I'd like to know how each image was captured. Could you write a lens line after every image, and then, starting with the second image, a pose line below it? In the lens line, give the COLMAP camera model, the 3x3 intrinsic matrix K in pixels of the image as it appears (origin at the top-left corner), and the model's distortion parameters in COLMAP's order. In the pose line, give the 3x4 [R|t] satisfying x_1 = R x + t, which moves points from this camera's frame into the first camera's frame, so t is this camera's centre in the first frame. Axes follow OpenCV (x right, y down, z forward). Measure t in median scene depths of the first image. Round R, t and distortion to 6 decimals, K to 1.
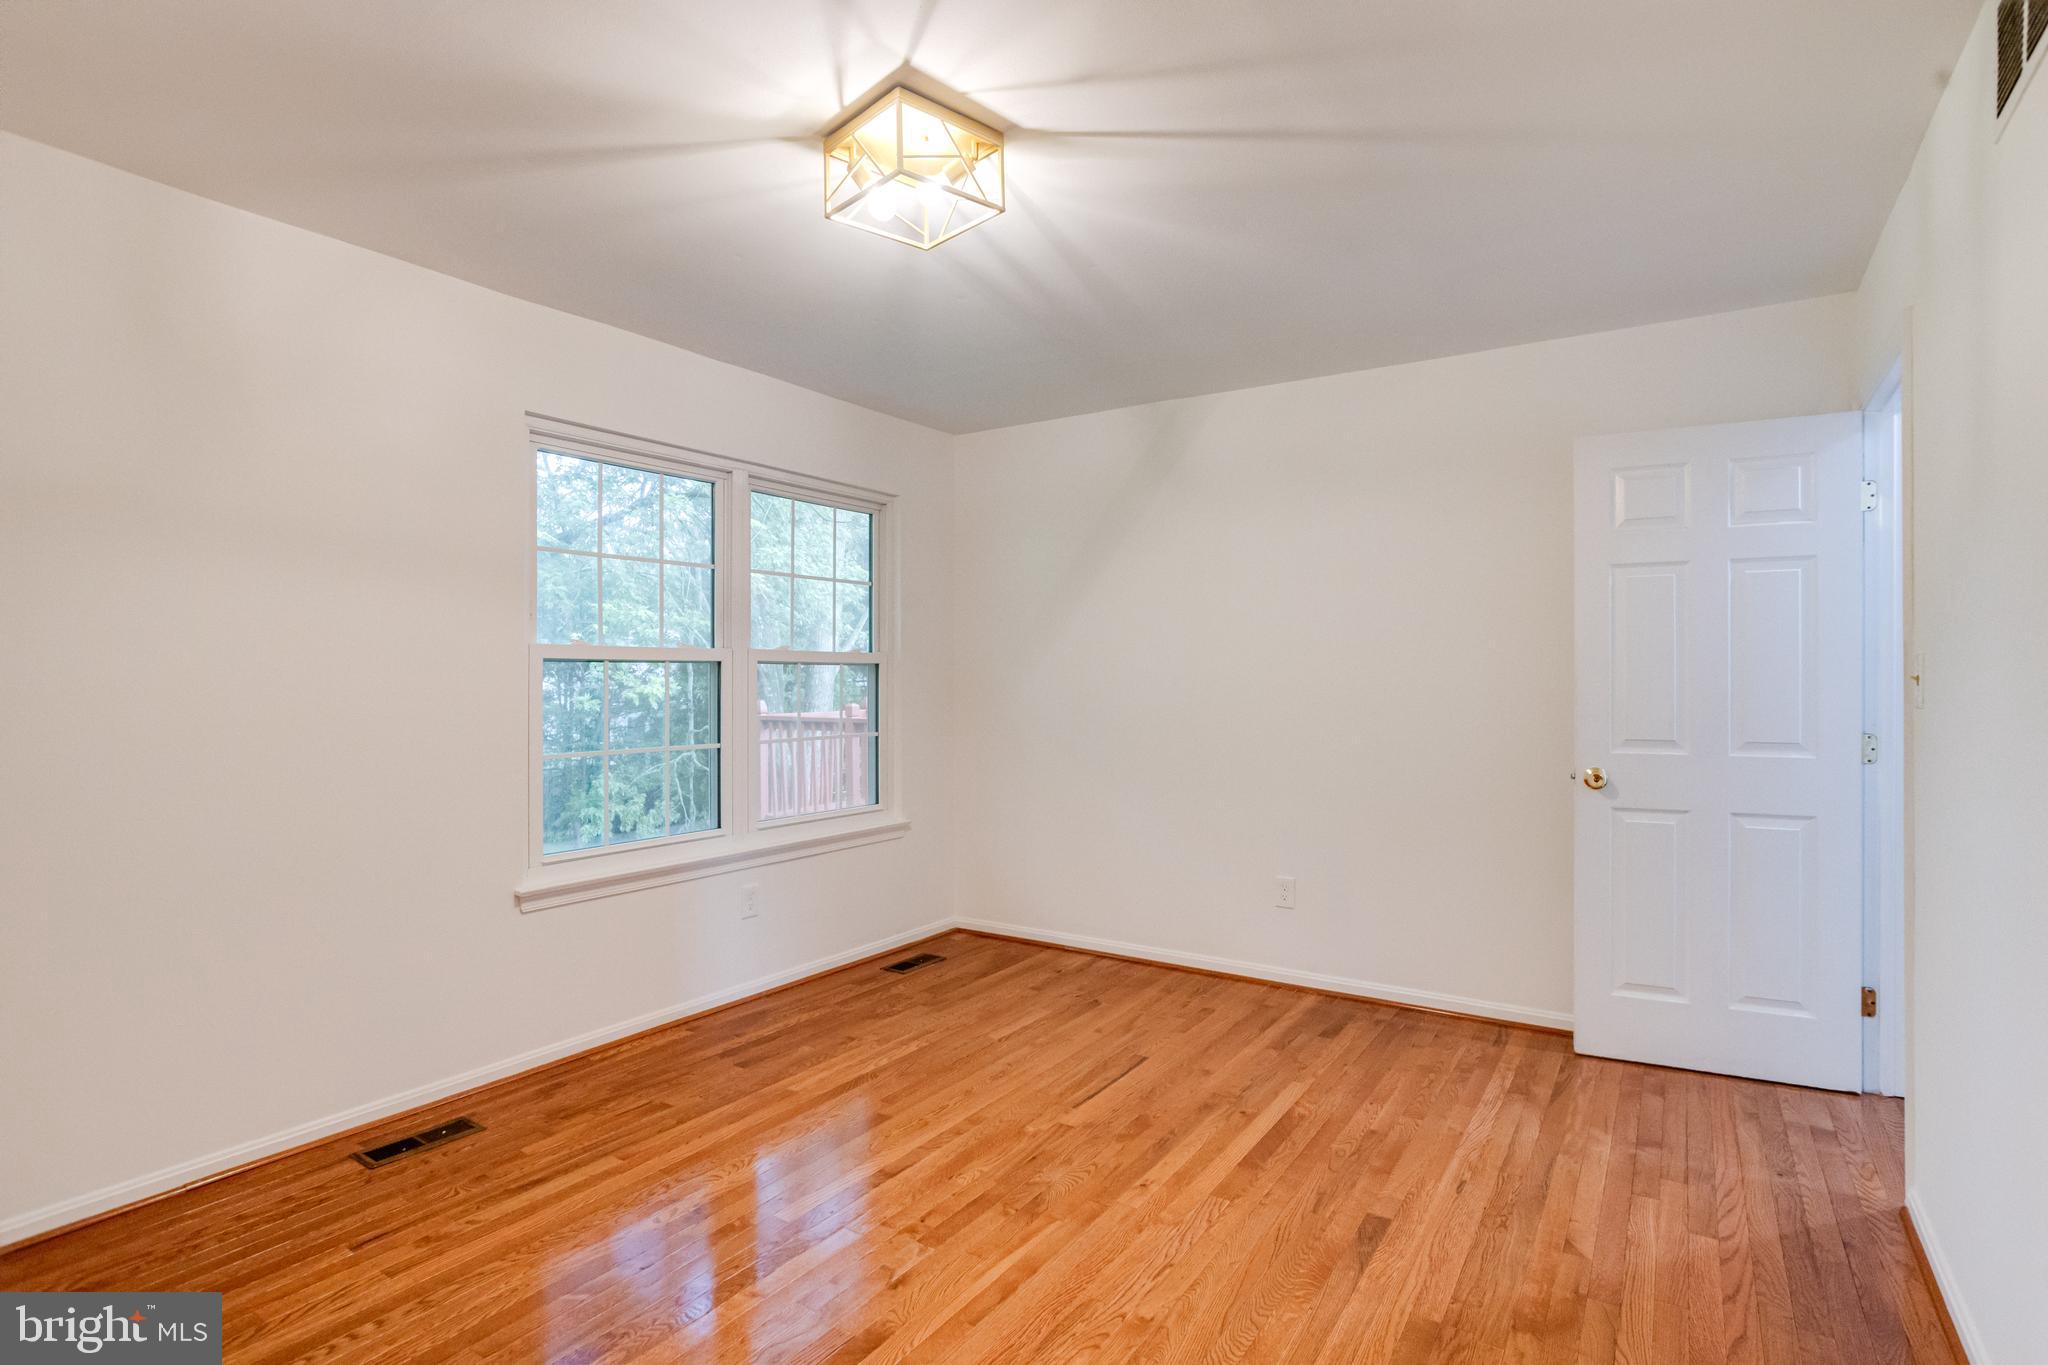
lens RADIAL K [[1023.2, 0, 1051.9], [0, 1023.2, 699.0], [0, 0, 1]] dist [-0.043408, 0.026266]
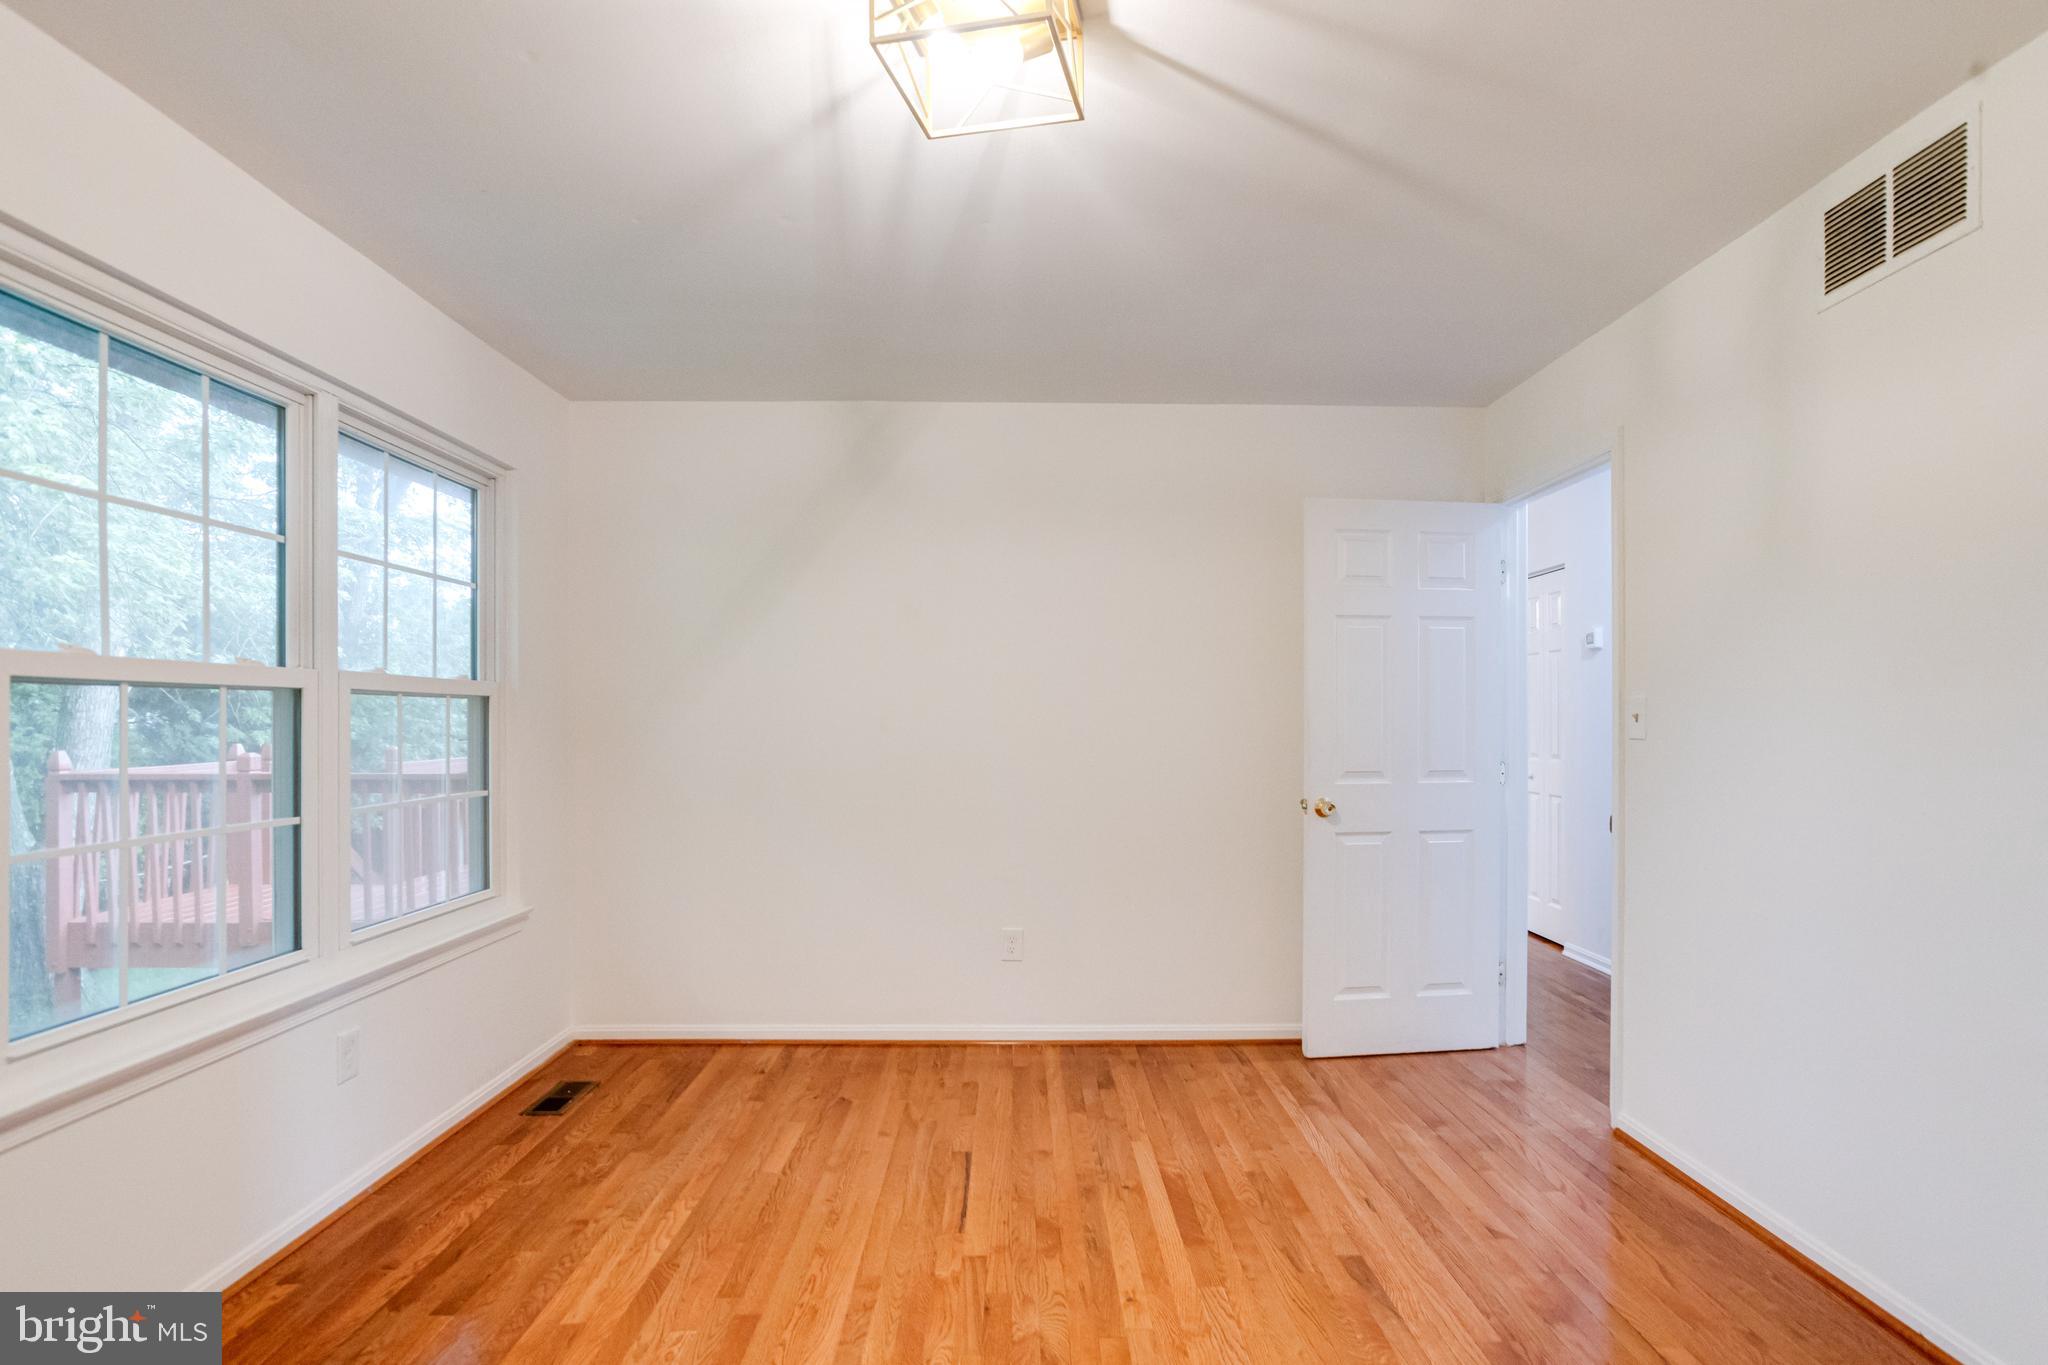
lens RADIAL K [[1029.5, 0, 1033.0], [0, 1029.5, 742.4], [0, 0, 1]] dist [-0.048294, 0.038789]
pose [[0.824827, -0.011482, 0.565269, -0.358895], [0.010396, 0.999933, 0.005142, -0.001854], [-0.565290, 0.001636, 0.824891, 0.253036]]
